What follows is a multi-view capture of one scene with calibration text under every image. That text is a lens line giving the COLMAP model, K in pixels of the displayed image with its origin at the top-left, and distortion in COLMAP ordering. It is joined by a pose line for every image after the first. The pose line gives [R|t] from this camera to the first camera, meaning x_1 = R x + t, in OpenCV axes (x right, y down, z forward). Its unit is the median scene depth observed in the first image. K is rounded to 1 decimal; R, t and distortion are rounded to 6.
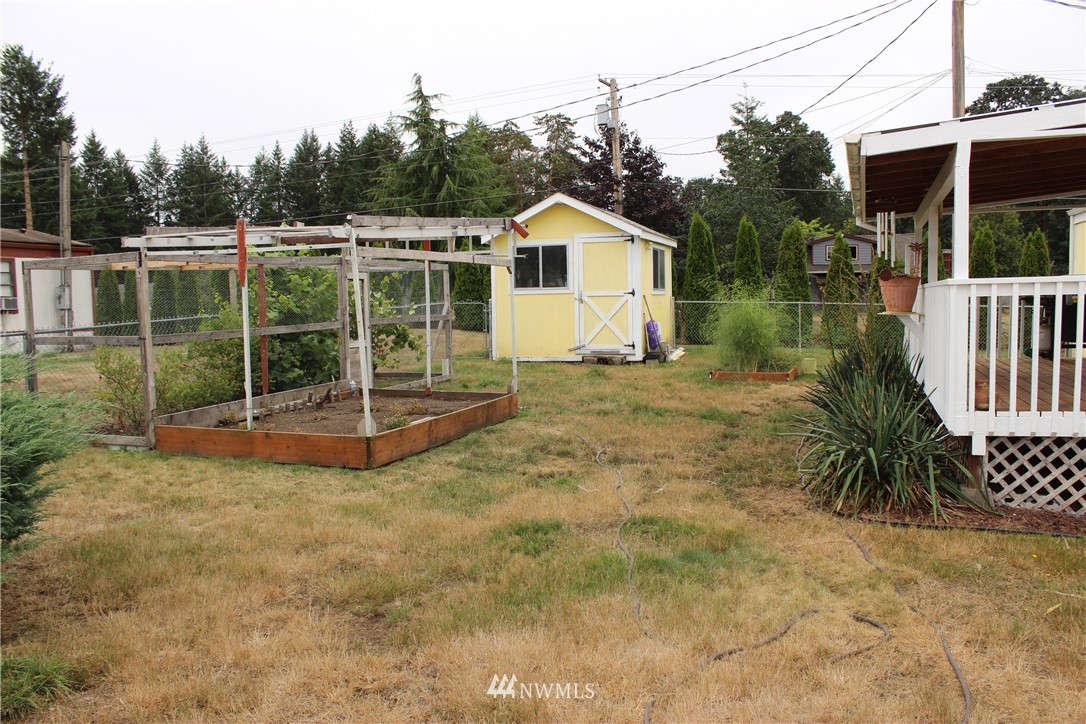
lens RADIAL K [[922.4, 0, 539.4], [0, 922.4, 364.2], [0, 0, 1]] dist [-0.145040, 0.121626]
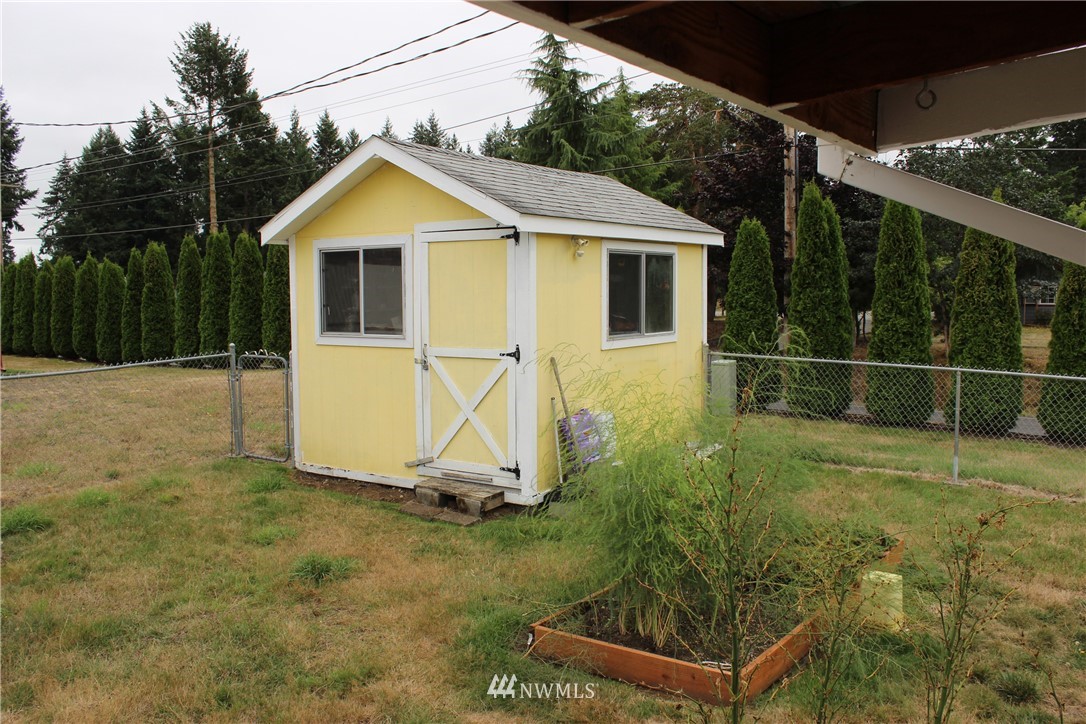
lens RADIAL K [[922.4, 0, 548.8], [0, 922.4, 364.1], [0, 0, 1]] dist [-0.145040, 0.121626]
pose [[0.959679, 0.040146, -0.278218, 0.176632], [-0.034080, 0.999065, 0.026606, -0.062608], [0.279026, -0.016051, 0.960149, 0.419616]]
